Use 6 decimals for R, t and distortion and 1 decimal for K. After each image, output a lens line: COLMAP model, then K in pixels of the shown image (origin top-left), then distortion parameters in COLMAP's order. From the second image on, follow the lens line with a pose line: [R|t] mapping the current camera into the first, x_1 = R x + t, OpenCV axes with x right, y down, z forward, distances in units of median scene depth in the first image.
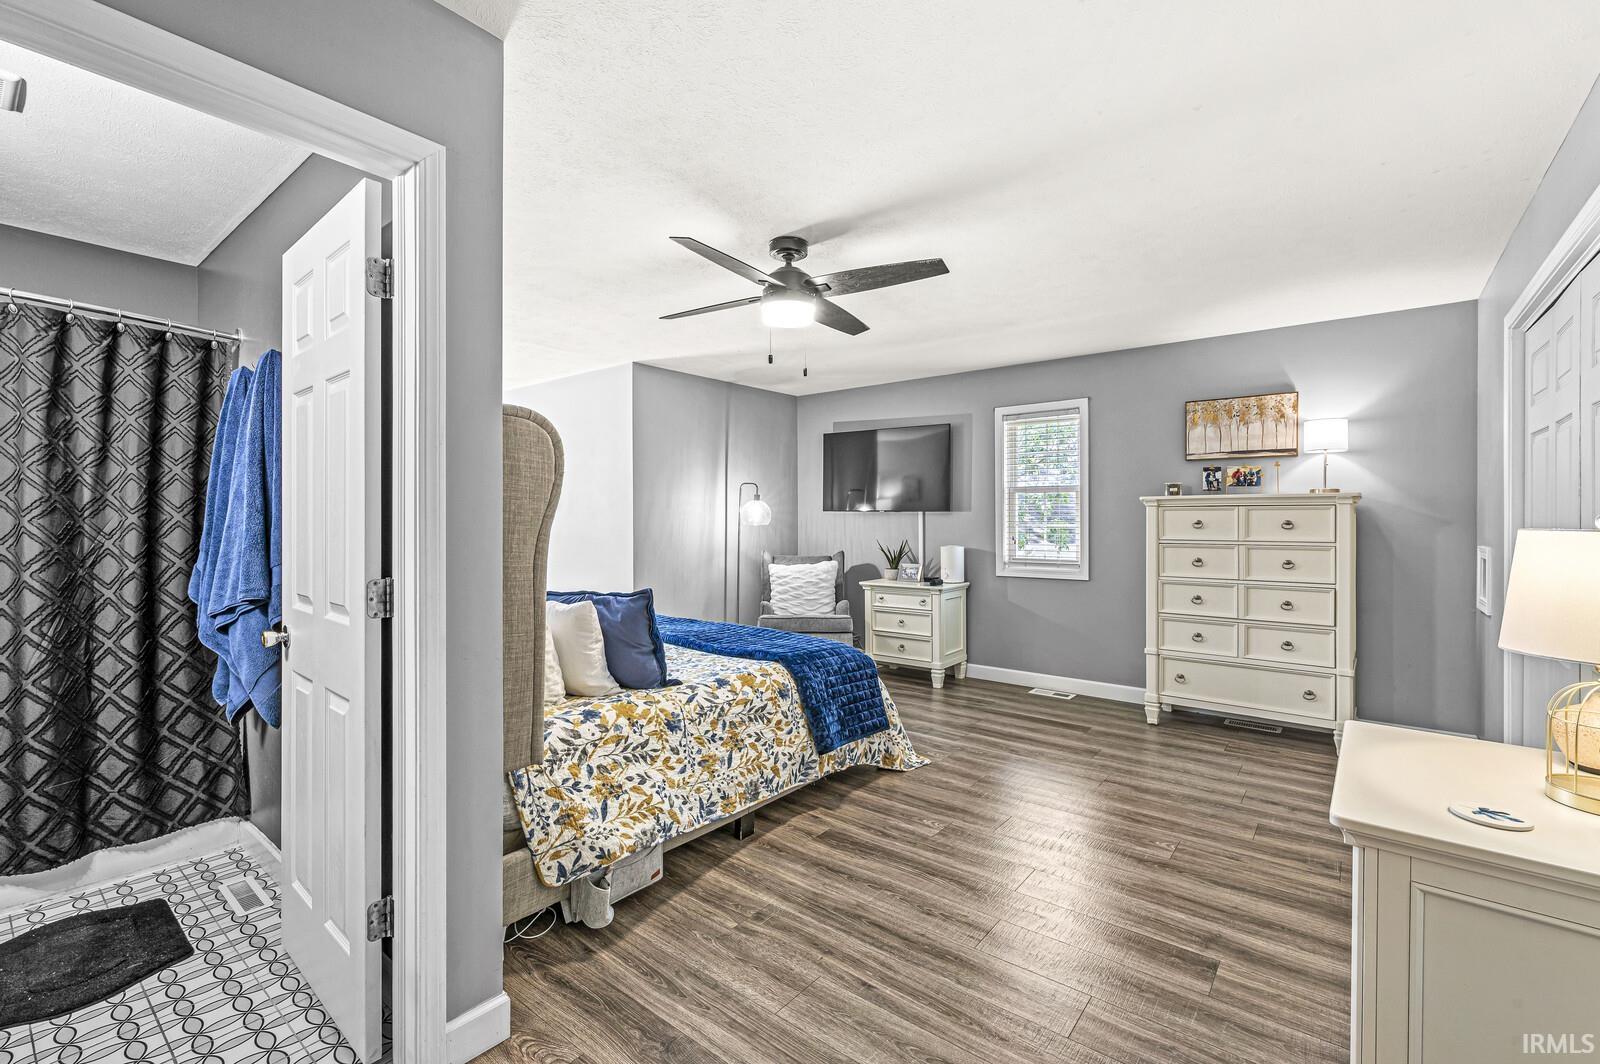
lens RADIAL K [[696.3, 0, 797.0], [0, 696.3, 519.7], [0, 0, 1]] dist [0.000462, 0.000162]
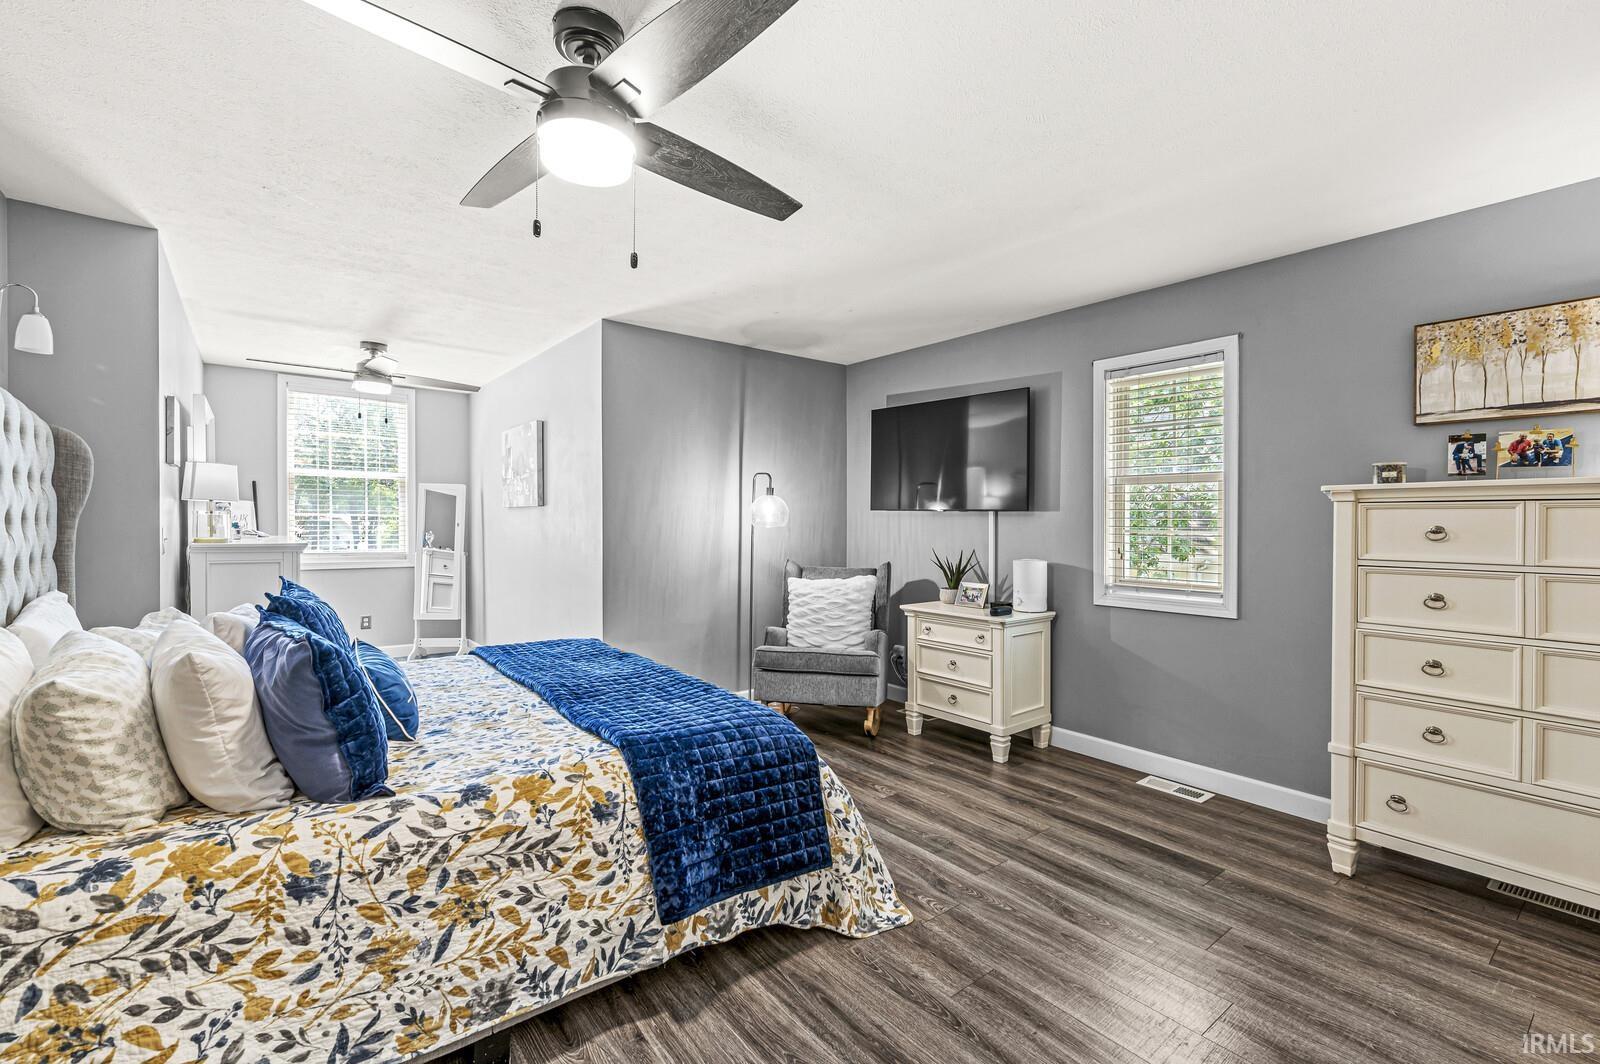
lens RADIAL K [[696.3, 0, 803.5], [0, 696.3, 523.4], [0, 0, 1]] dist [0.000462, 0.000162]
pose [[0.975607, 0.009313, -0.219327, 0.275642], [-0.009041, 0.999957, 0.002244, 0.002460], [0.219339, -0.000206, 0.975649, 0.466342]]
